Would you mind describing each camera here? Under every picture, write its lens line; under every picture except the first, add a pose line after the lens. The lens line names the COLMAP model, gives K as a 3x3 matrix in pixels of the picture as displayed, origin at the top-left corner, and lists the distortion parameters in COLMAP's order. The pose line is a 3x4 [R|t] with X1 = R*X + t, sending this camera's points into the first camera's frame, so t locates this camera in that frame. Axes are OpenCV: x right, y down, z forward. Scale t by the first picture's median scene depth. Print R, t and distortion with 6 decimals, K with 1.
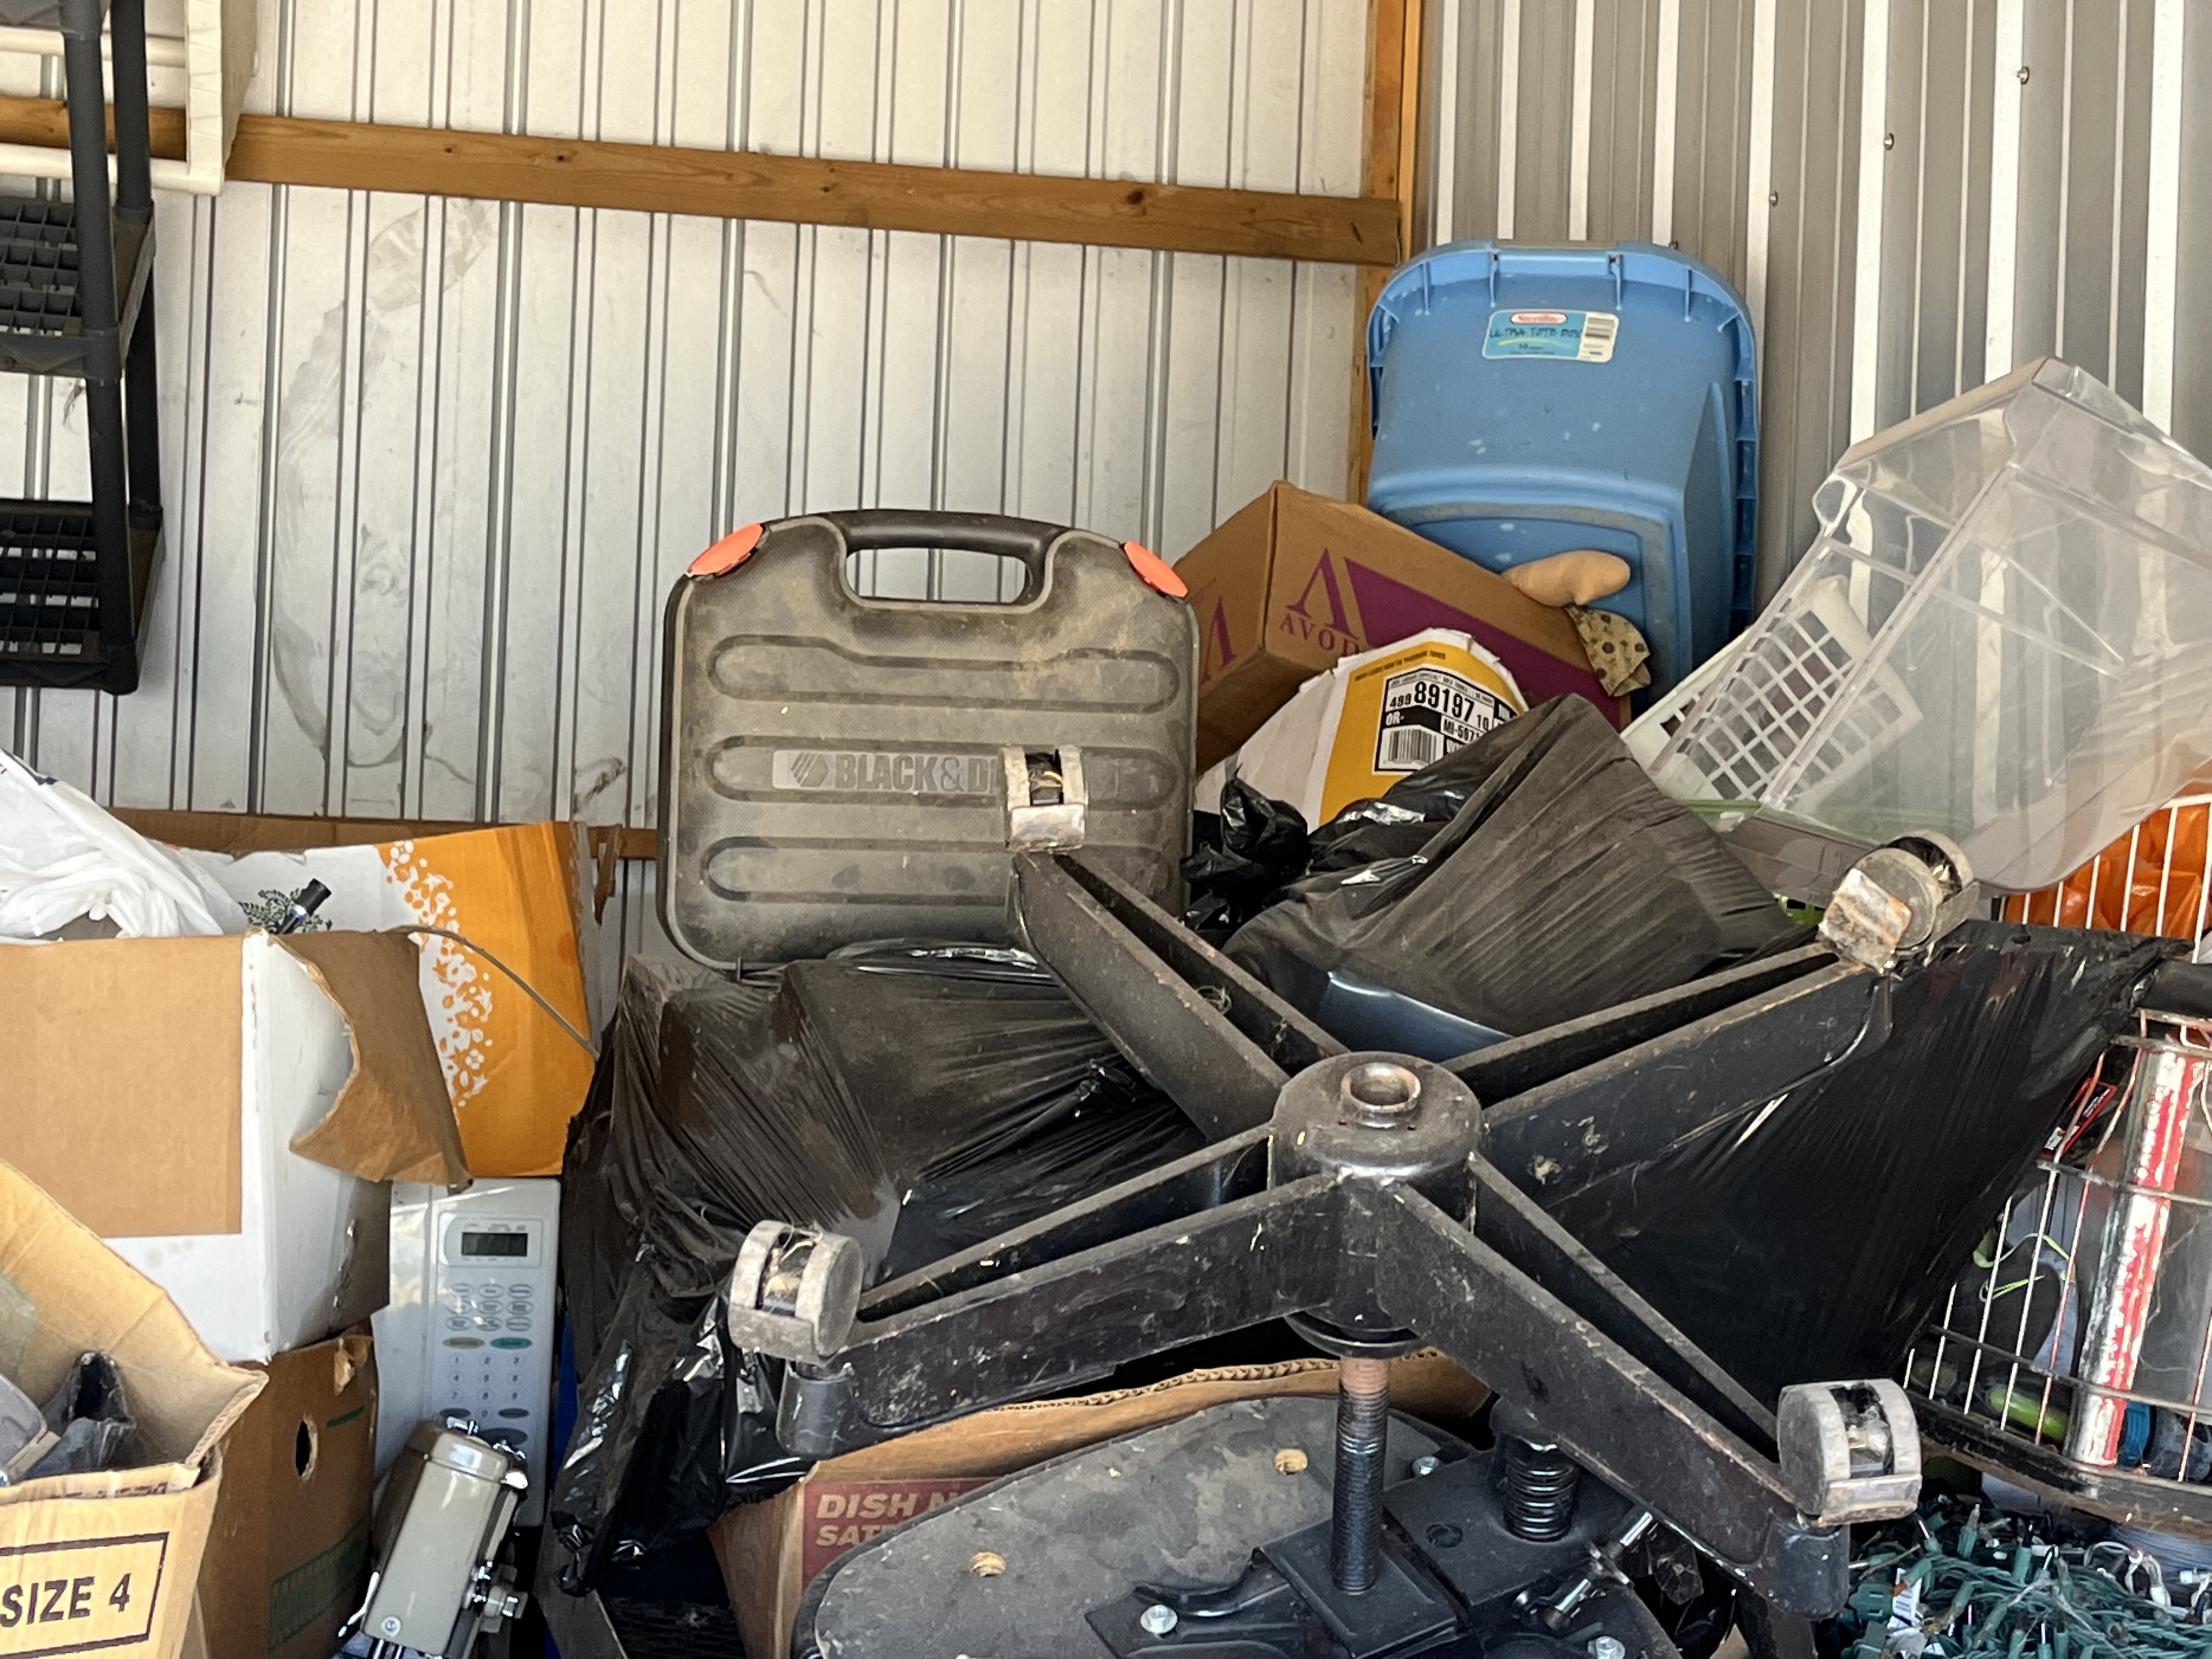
lens RADIAL K [[3456.1, 0, 1147.1], [0, 3456.1, 803.8], [0, 0, 1]] dist [0.079999, 0.000000]
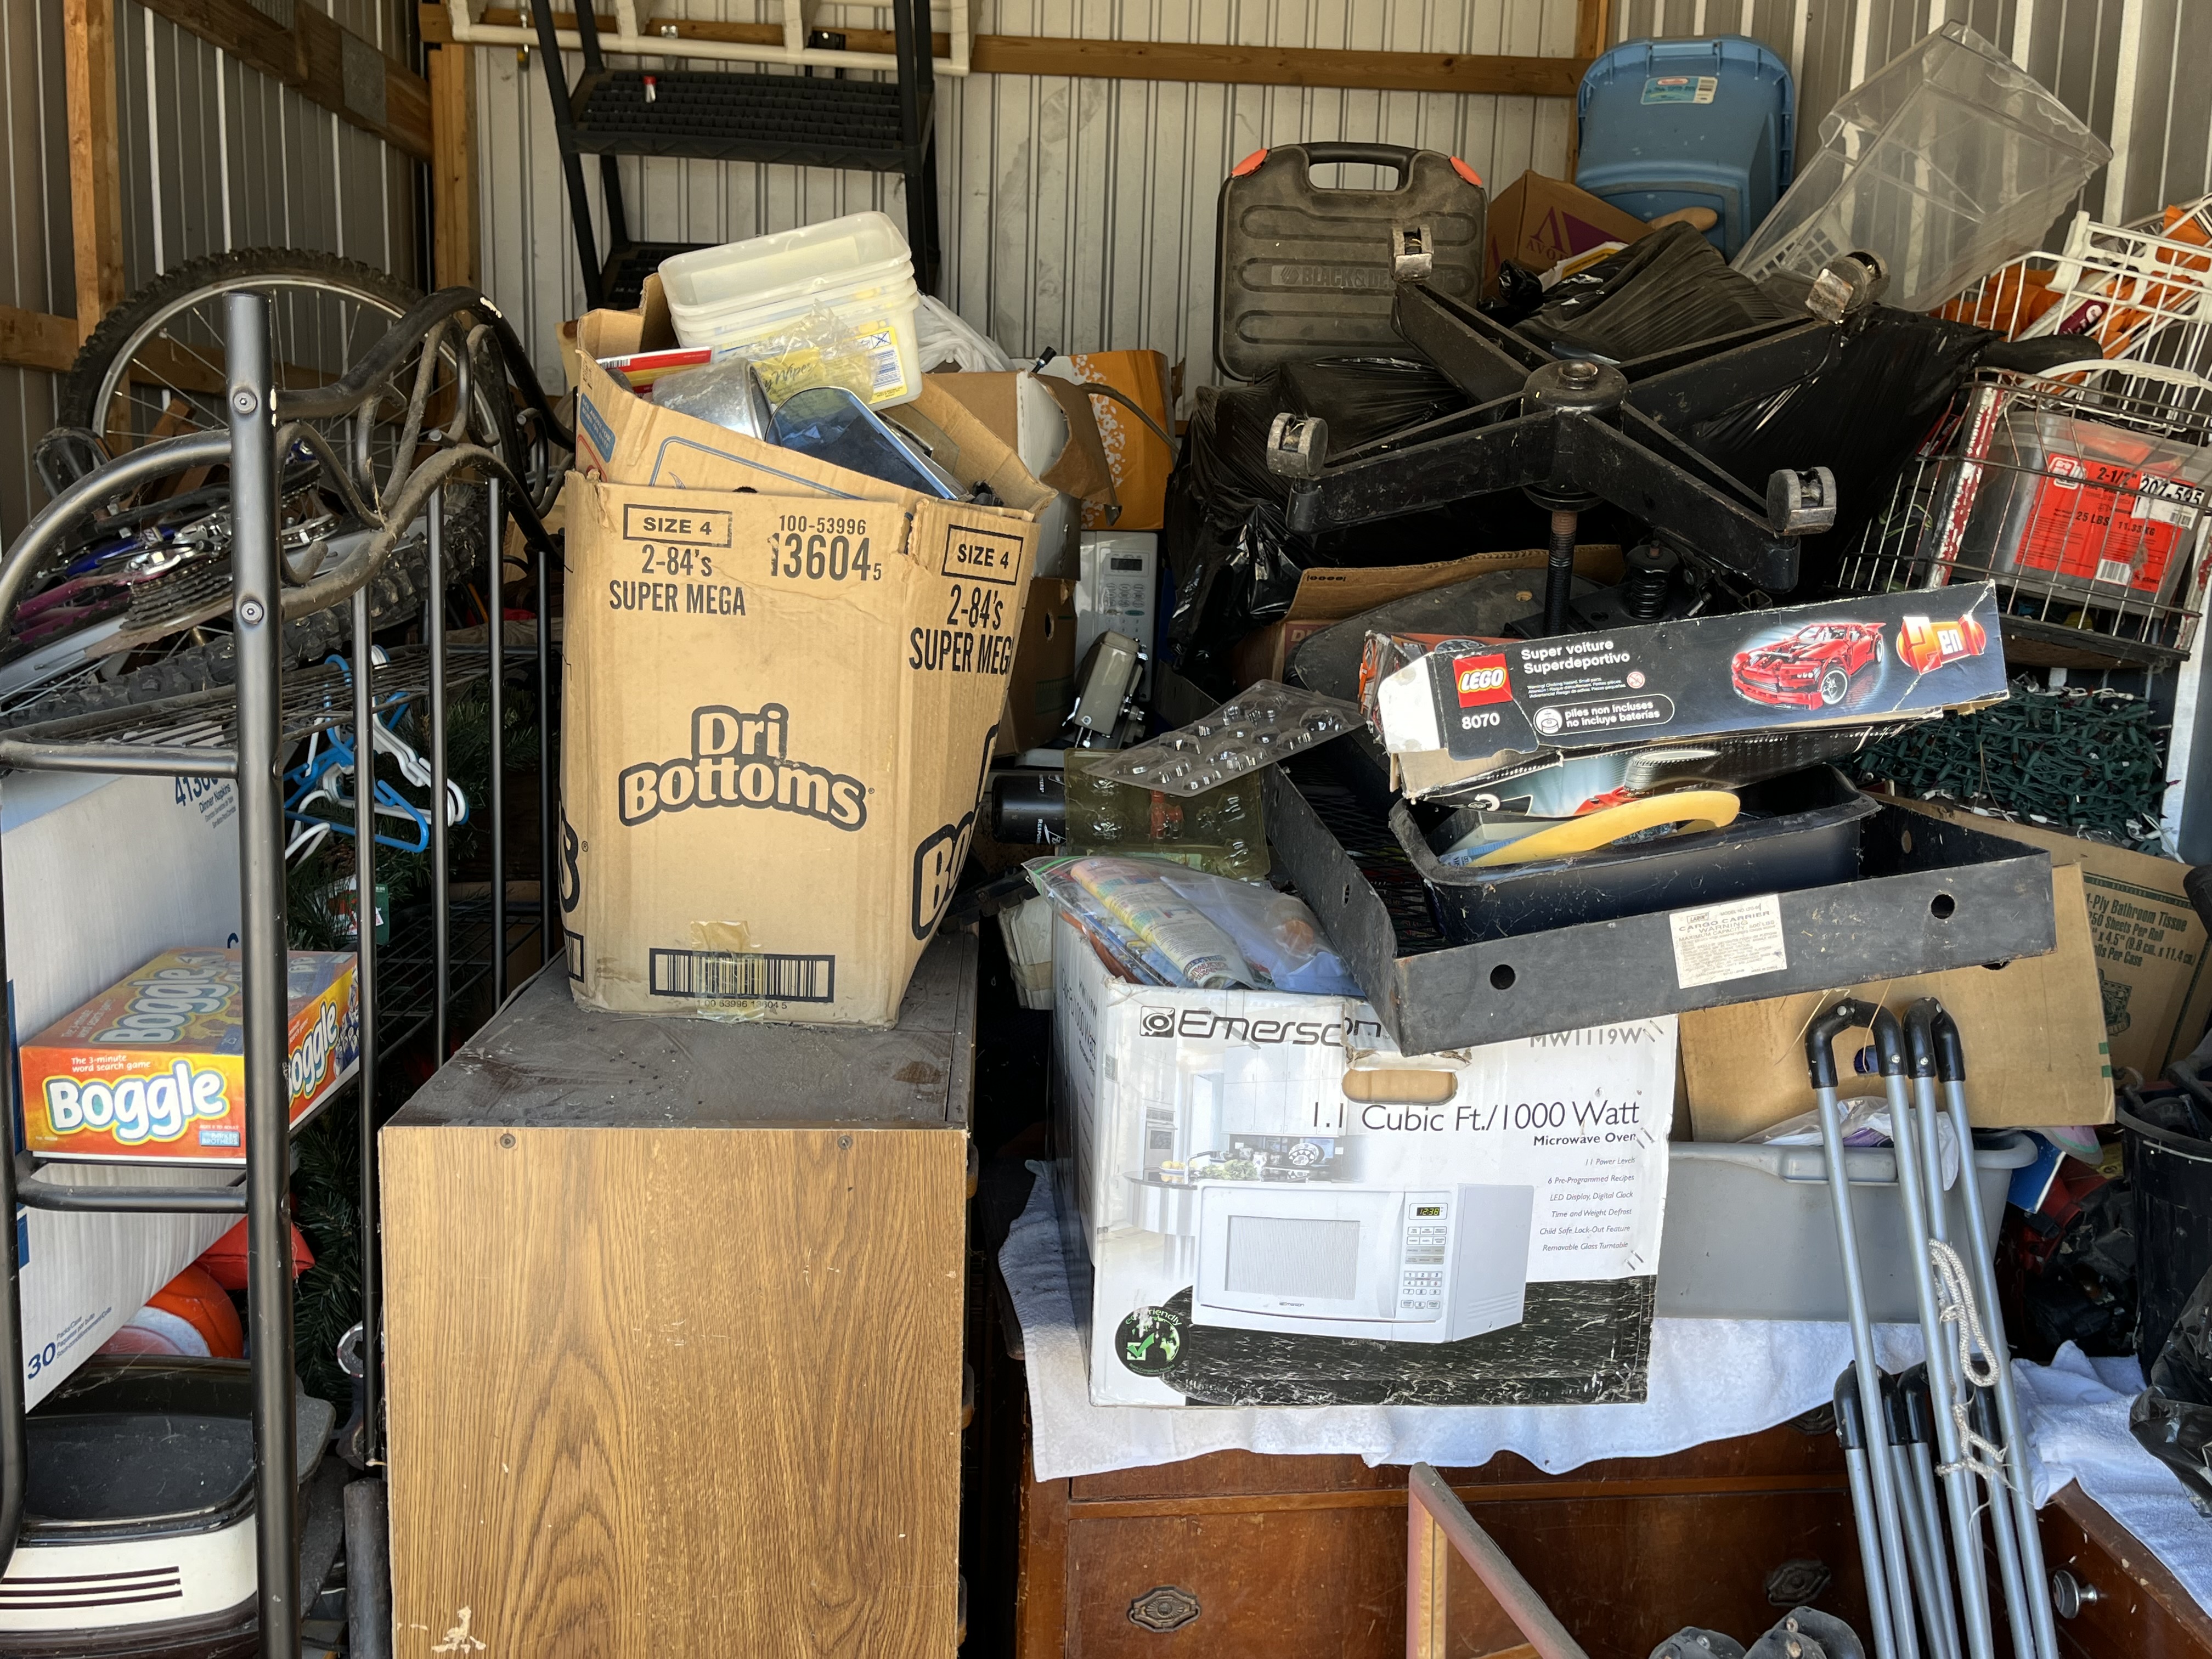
lens RADIAL K [[1851.4, 0, 1138.7], [0, 1851.4, 831.9], [0, 0, 1]] dist [0.036170, -0.060616]
pose [[0.987779, 0.021286, -0.154399, -0.007419], [0.006209, 0.984469, 0.175447, 0.084409], [0.155735, -0.174261, 0.972306, -0.086905]]
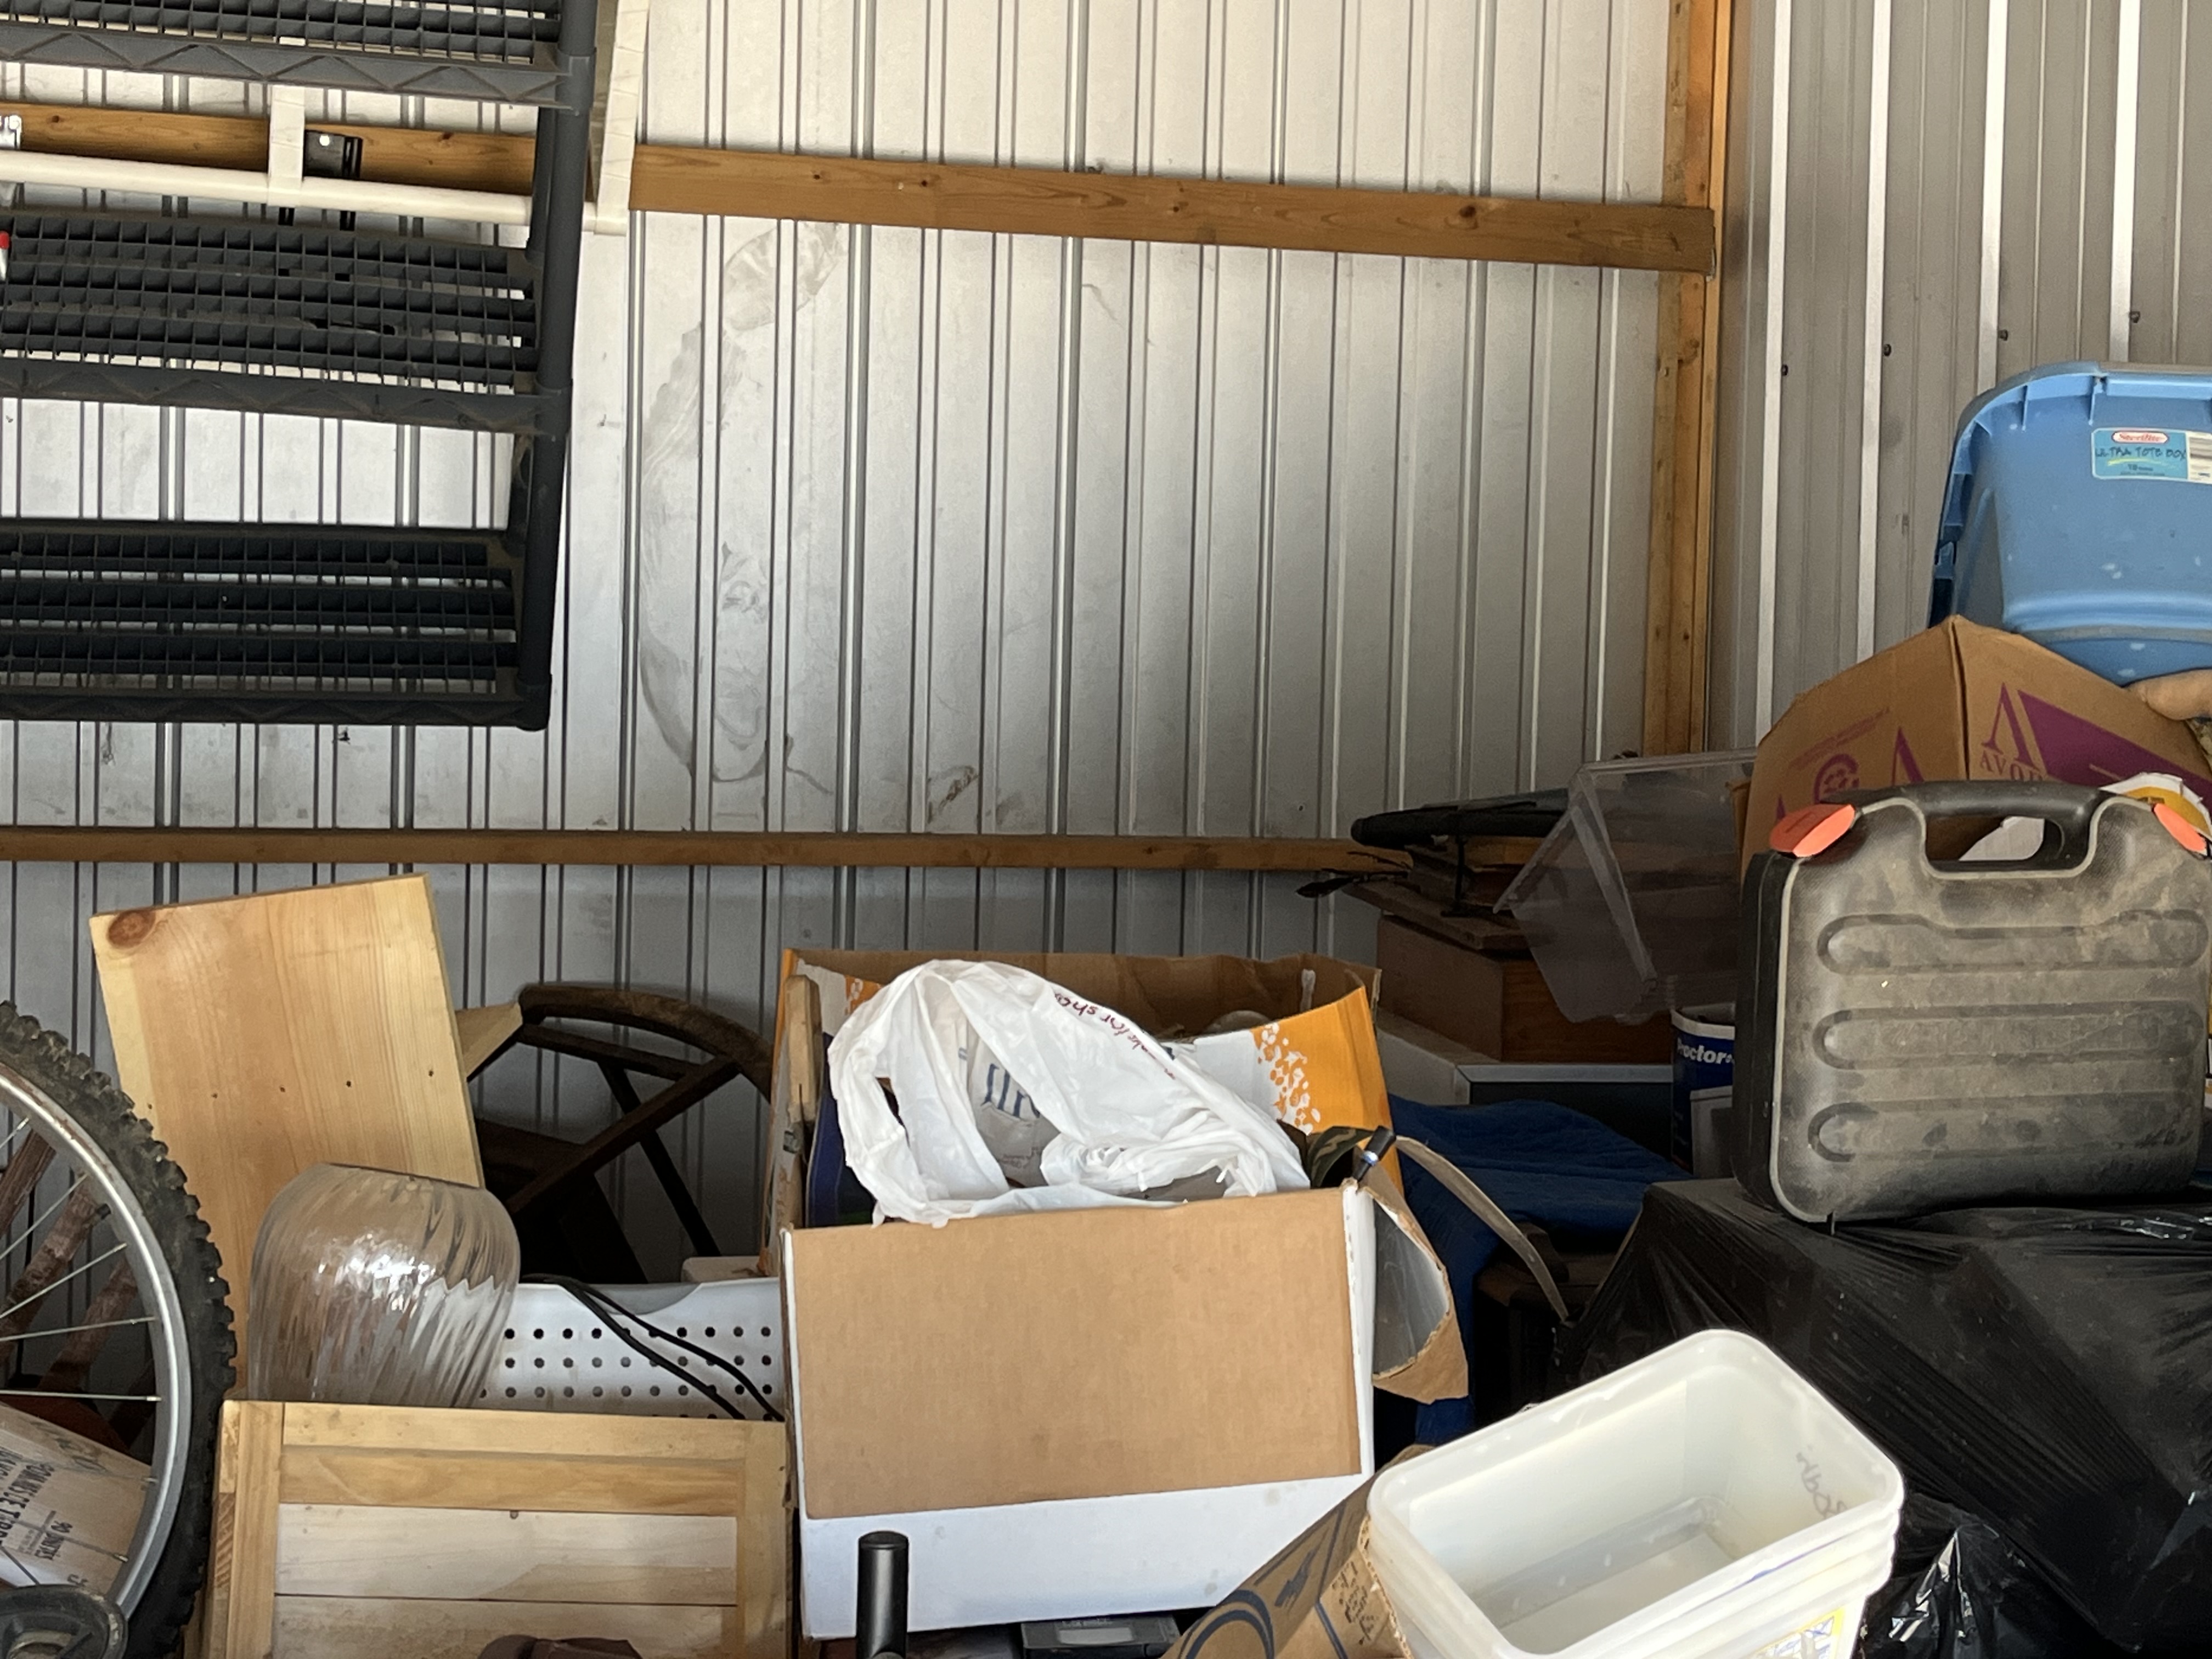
lens RADIAL K [[3456.1, 0, 1141.4], [0, 3456.1, 748.4], [0, 0, 1]] dist [0.079999, 0.000000]
pose [[0.996803, -0.016195, 0.078238, -0.294839], [0.012374, 0.998718, 0.049083, -0.109804], [-0.078933, -0.047958, 0.995726, -0.032486]]
